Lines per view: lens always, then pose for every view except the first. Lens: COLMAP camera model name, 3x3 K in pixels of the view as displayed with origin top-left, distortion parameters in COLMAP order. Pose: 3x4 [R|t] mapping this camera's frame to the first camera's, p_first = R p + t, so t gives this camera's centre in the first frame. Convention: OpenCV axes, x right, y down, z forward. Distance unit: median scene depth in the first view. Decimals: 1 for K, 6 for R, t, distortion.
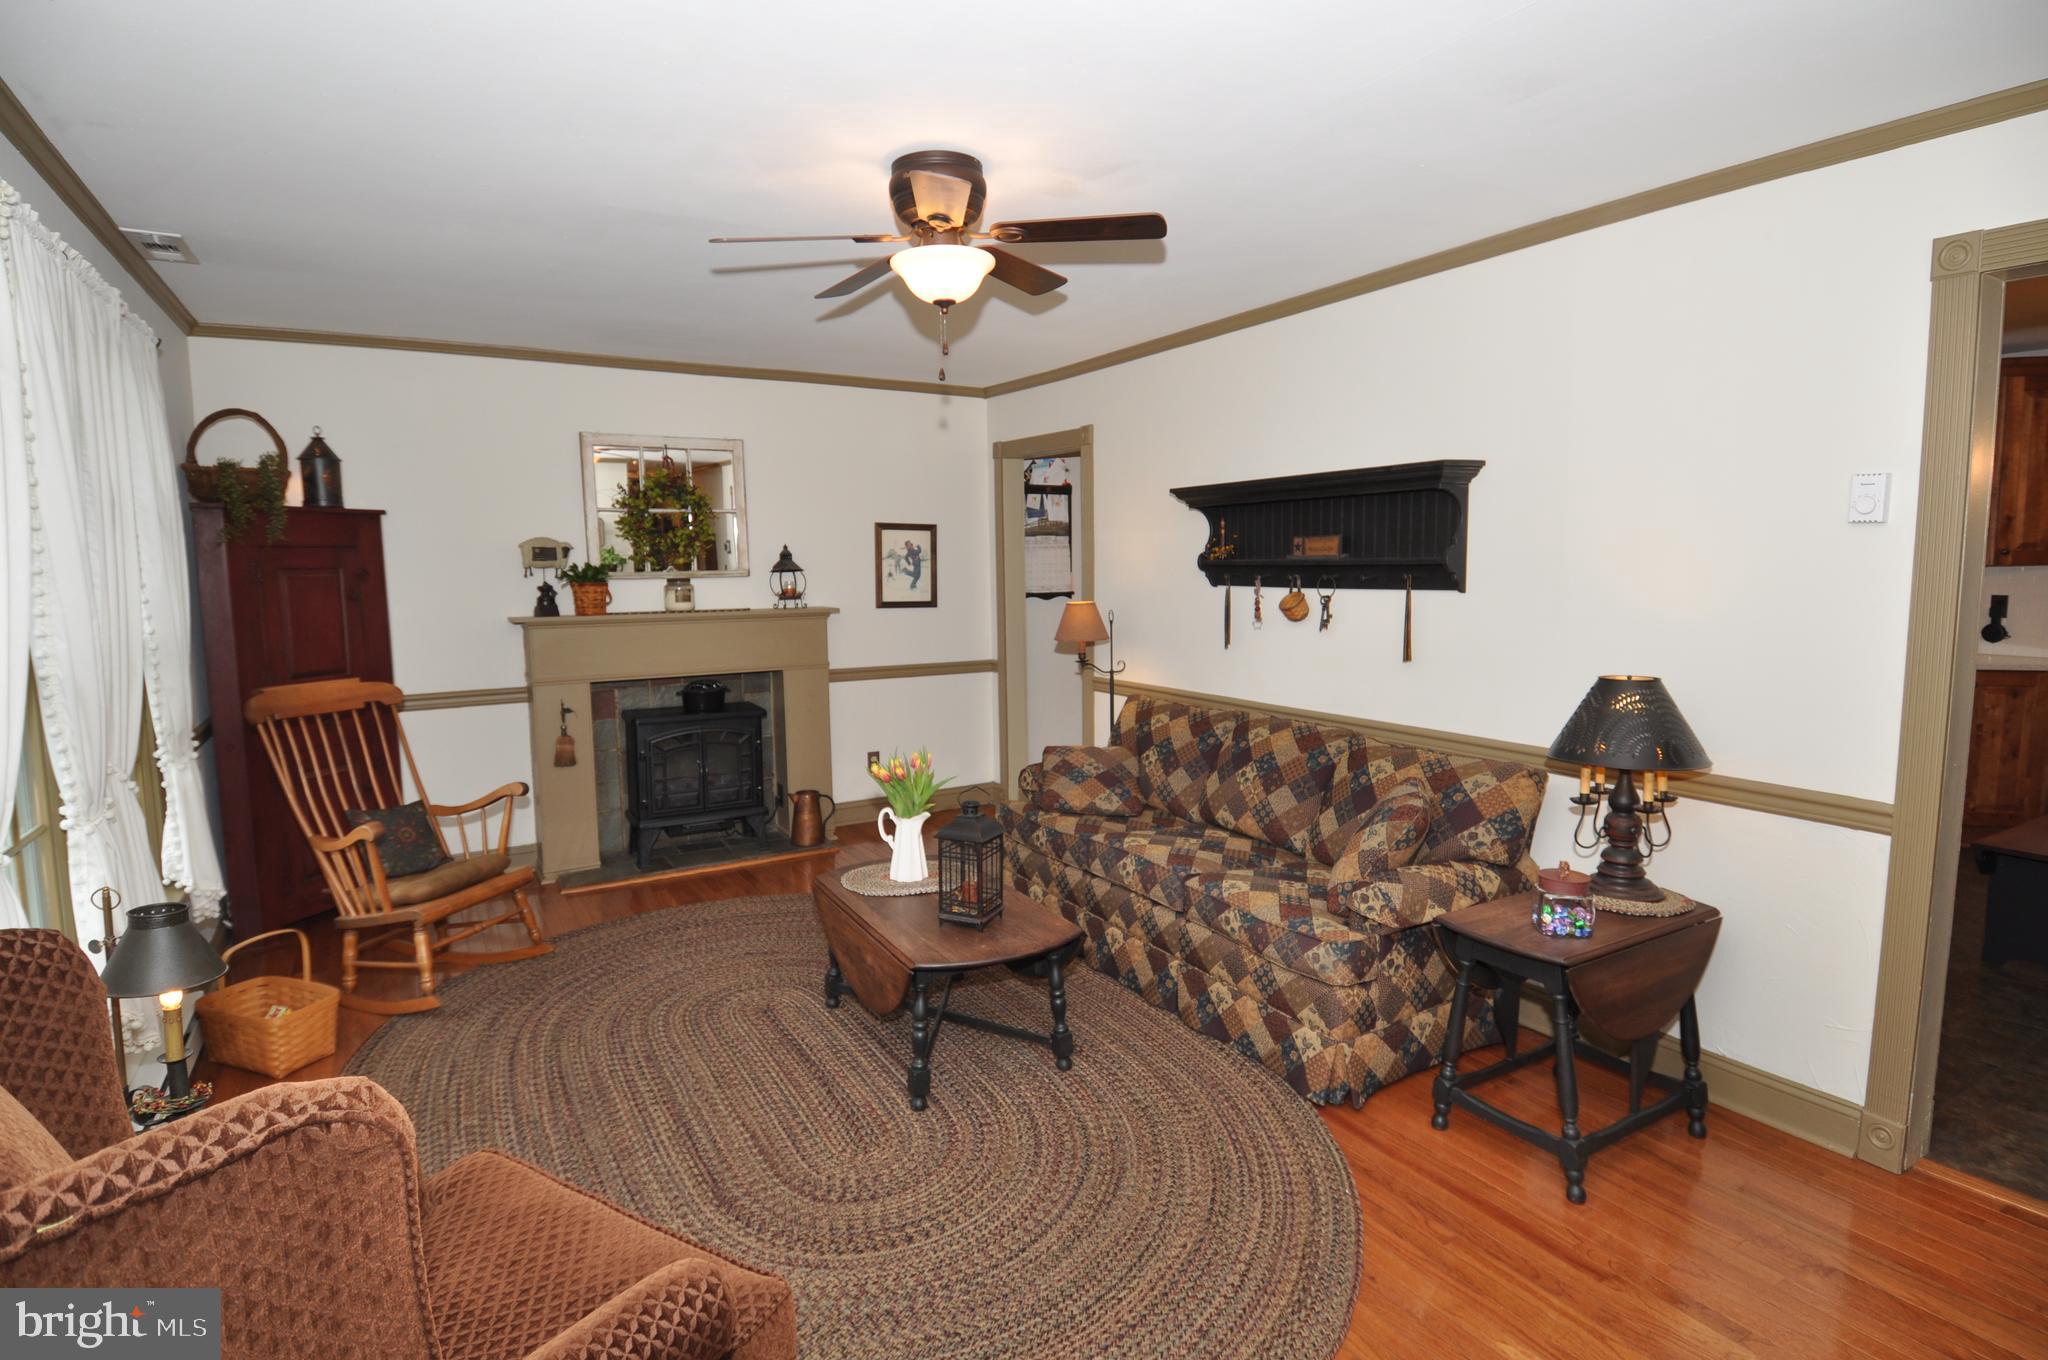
lens RADIAL K [[1048.9, 0, 1024.0], [0, 1048.9, 680.0], [0, 0, 1]] dist [0.051355, -0.058579]
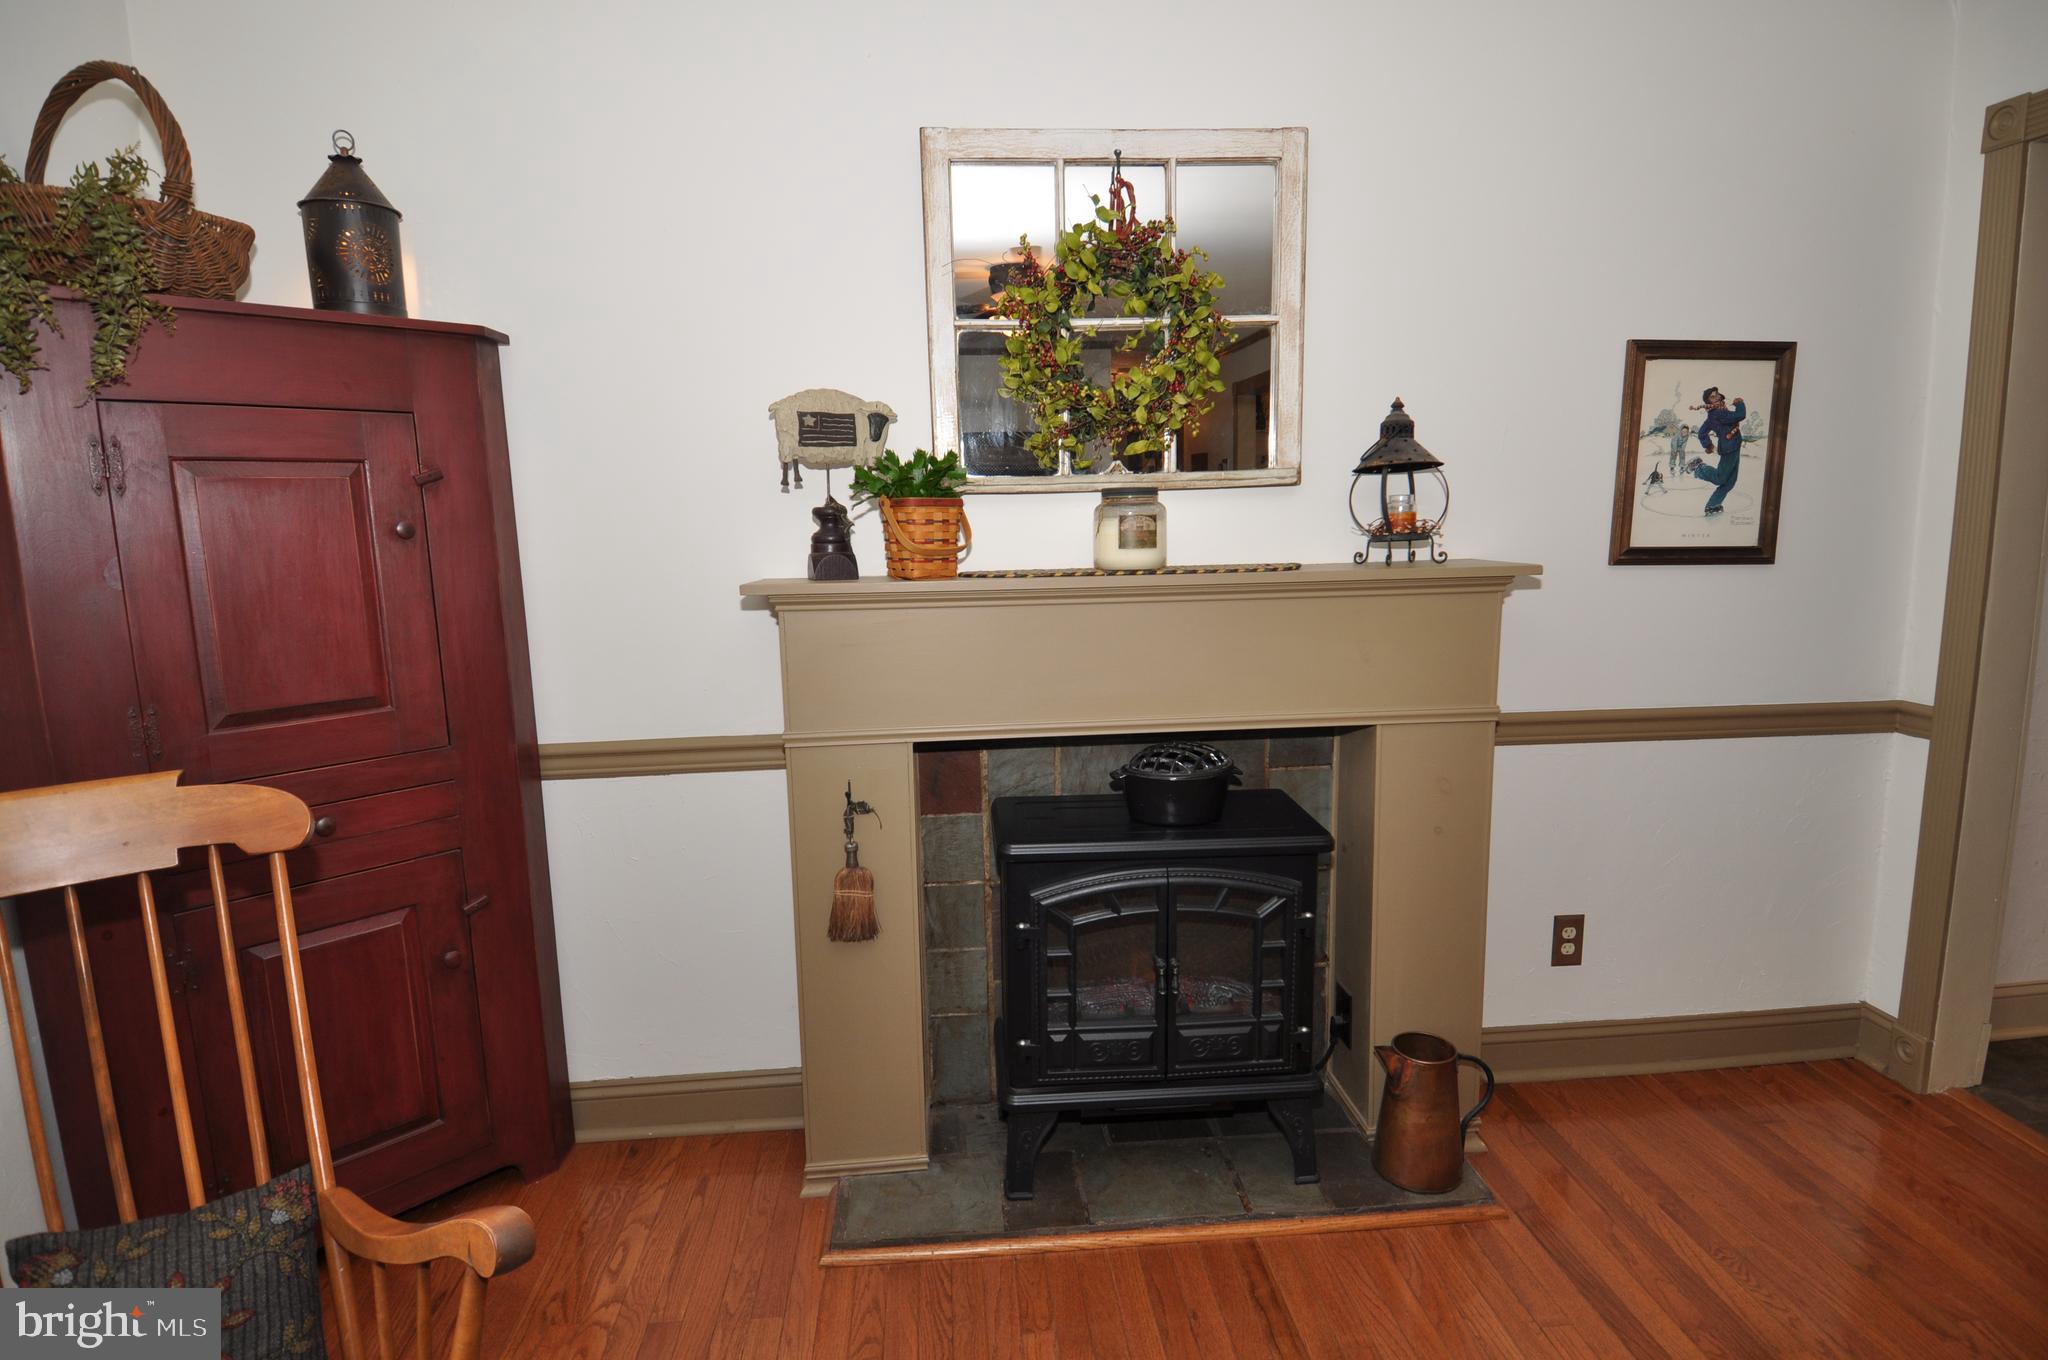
lens RADIAL K [[1048.9, 0, 1024.0], [0, 1048.9, 680.0], [0, 0, 1]] dist [0.051355, -0.058579]
pose [[0.903738, 0.061584, -0.423632, -0.190001], [-0.038560, 0.997286, 0.062716, -0.047030], [0.426345, -0.040344, 0.903661, 0.617749]]
